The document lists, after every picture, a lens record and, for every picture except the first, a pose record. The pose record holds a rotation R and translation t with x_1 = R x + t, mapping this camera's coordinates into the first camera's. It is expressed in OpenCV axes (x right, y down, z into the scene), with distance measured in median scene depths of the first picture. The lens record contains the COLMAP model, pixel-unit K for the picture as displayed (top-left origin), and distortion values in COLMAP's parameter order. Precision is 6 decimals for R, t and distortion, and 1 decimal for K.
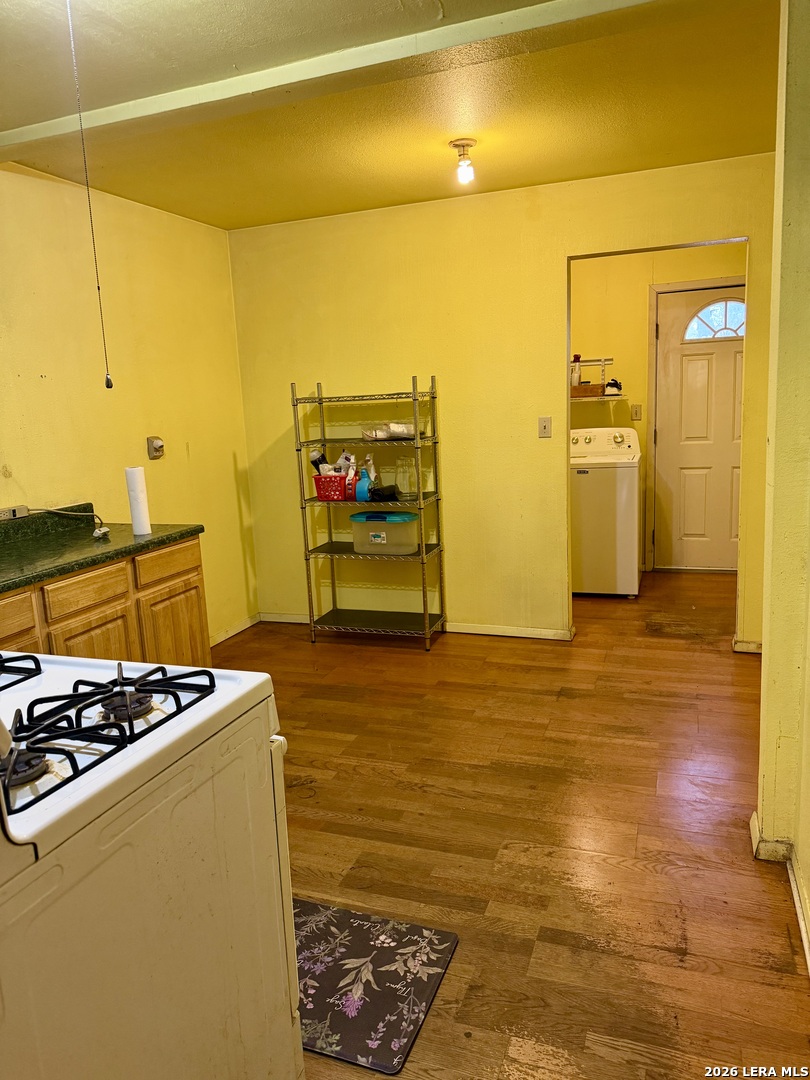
lens RADIAL K [[755.3, 0, 384.6], [0, 755.3, 515.5], [0, 0, 1]] dist [0.004254, -0.001943]
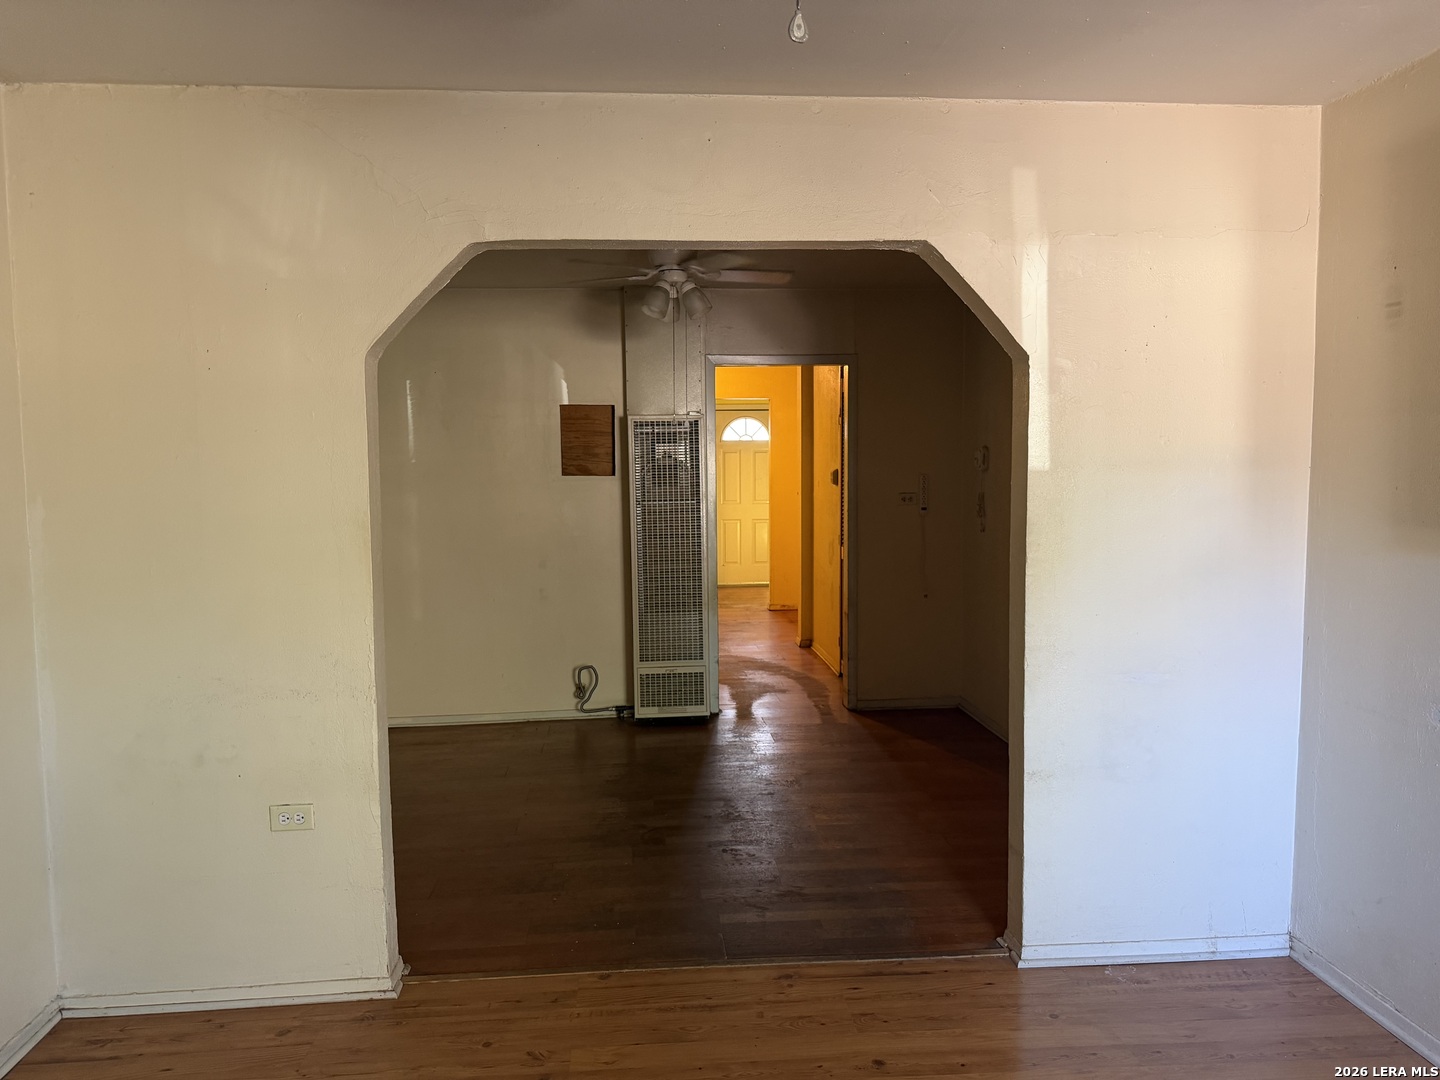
lens RADIAL K [[1020.4, 0, 720.0], [0, 1020.4, 540.0], [0, 0, 1]] dist [-0.000158, -0.001828]
pose [[0.891648, 0.003203, 0.452718, -0.872837], [0.035801, 0.996345, -0.077560, 0.215894], [-0.451311, 0.085364, 0.888274, -1.335190]]
